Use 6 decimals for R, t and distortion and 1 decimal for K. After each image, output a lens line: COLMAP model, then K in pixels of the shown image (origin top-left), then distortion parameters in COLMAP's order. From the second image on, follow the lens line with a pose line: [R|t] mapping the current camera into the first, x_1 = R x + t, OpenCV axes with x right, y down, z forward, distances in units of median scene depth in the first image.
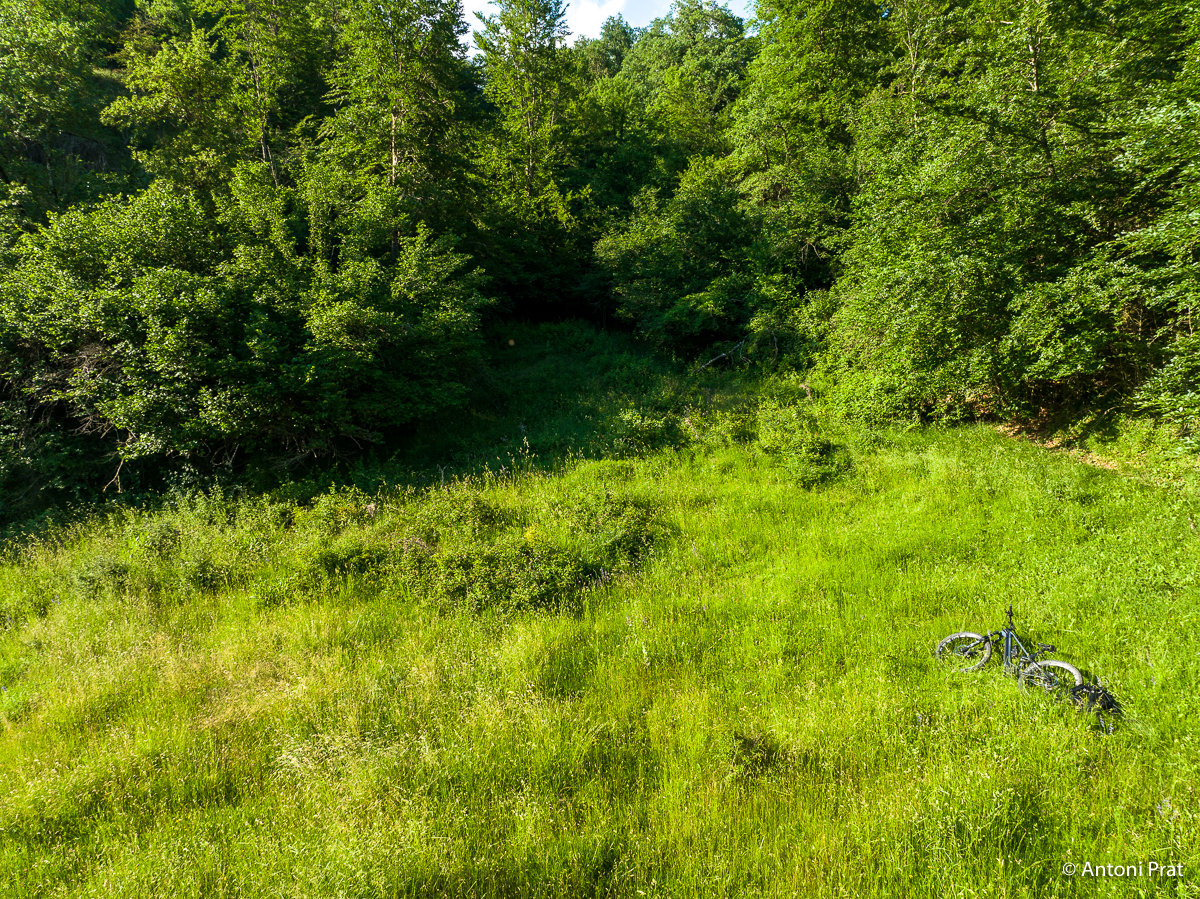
lens RADIAL K [[839.1, 0, 593.9], [0, 839.1, 443.2], [0, 0, 1]] dist [-0.041268, 0.011775]
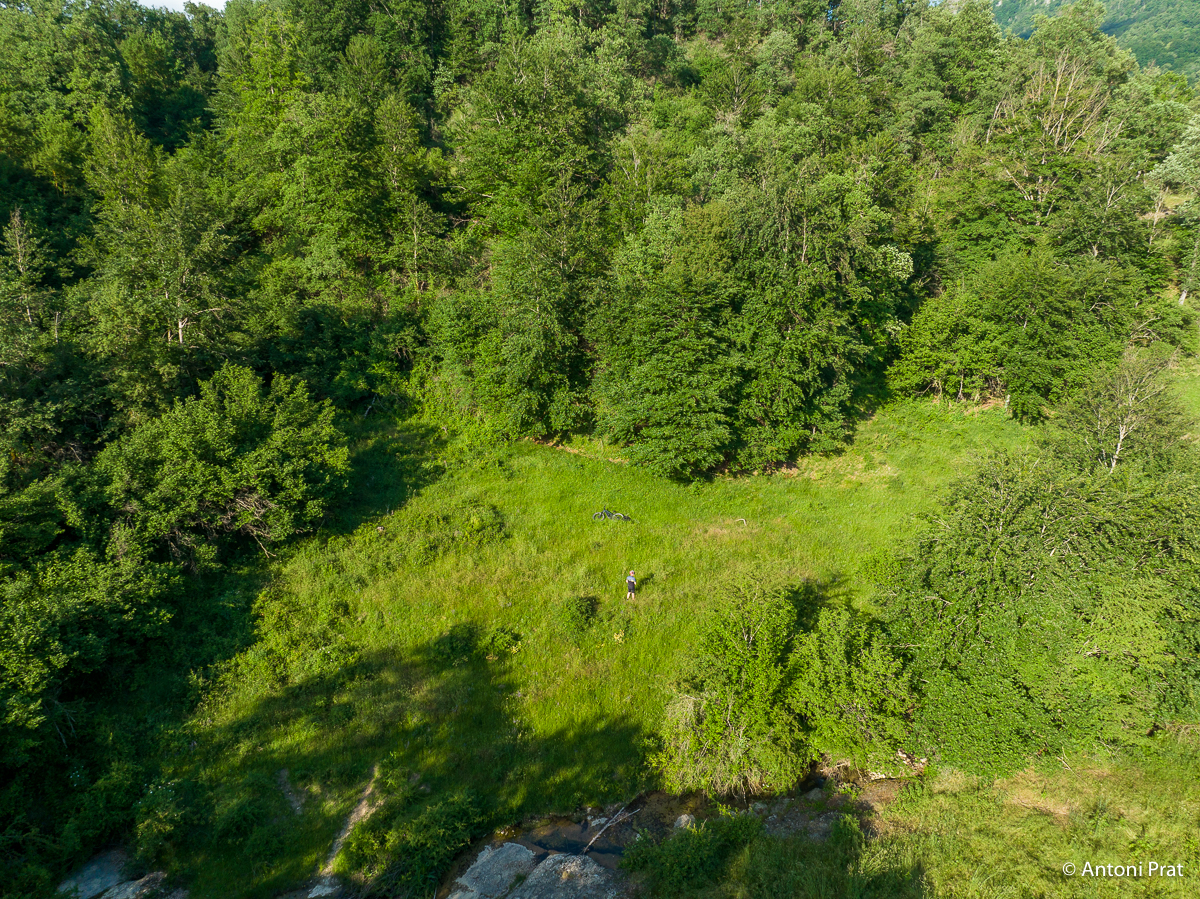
lens RADIAL K [[839.1, 0, 593.9], [0, 839.1, 443.2], [0, 0, 1]] dist [-0.041268, 0.011775]
pose [[0.623354, -0.220835, 0.750108, -1.498237], [0.096254, 0.973666, 0.206662, -0.562884], [-0.775993, -0.056623, 0.628195, -0.950704]]
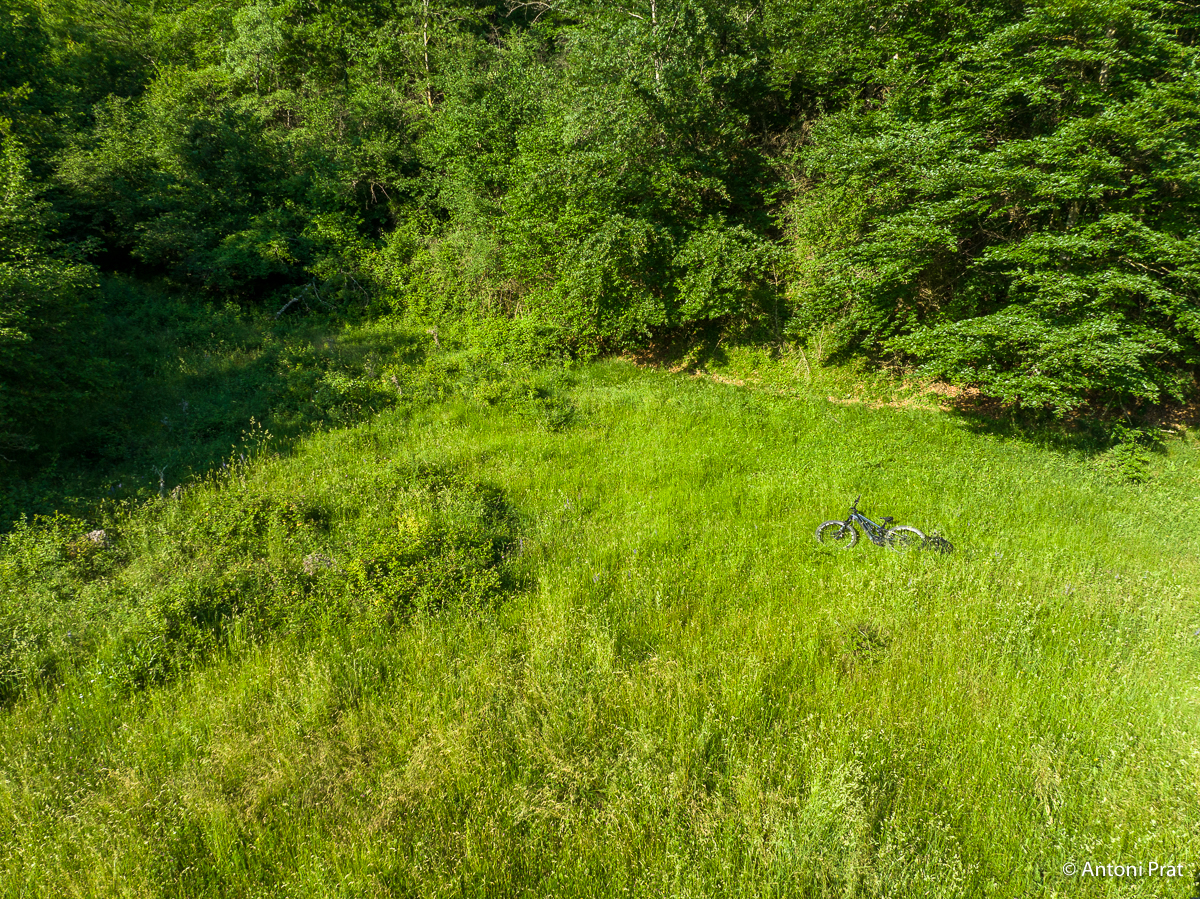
lens RADIAL K [[839.1, 0, 593.9], [0, 839.1, 443.2], [0, 0, 1]] dist [-0.041268, 0.011775]
pose [[0.728045, -0.151028, 0.668686, -0.368473], [0.088050, 0.987952, 0.127270, -0.055789], [-0.679851, -0.033781, 0.732571, 0.136766]]
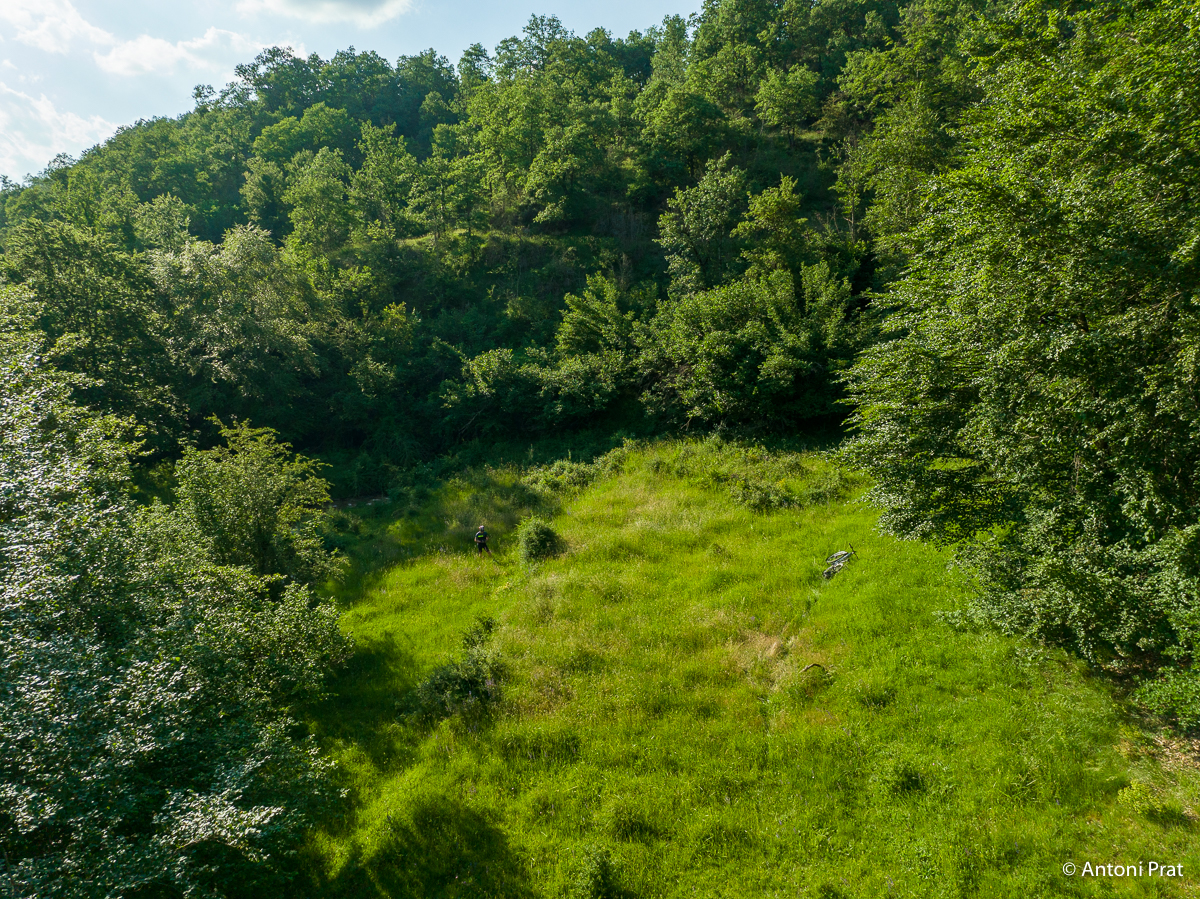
lens RADIAL K [[839.1, 0, 593.9], [0, 839.1, 443.2], [0, 0, 1]] dist [-0.041268, 0.011775]
pose [[0.625308, 0.175561, -0.760374, 0.939867], [-0.102090, 0.984395, 0.143329, -0.192701], [0.773671, -0.011998, 0.633473, -0.600740]]
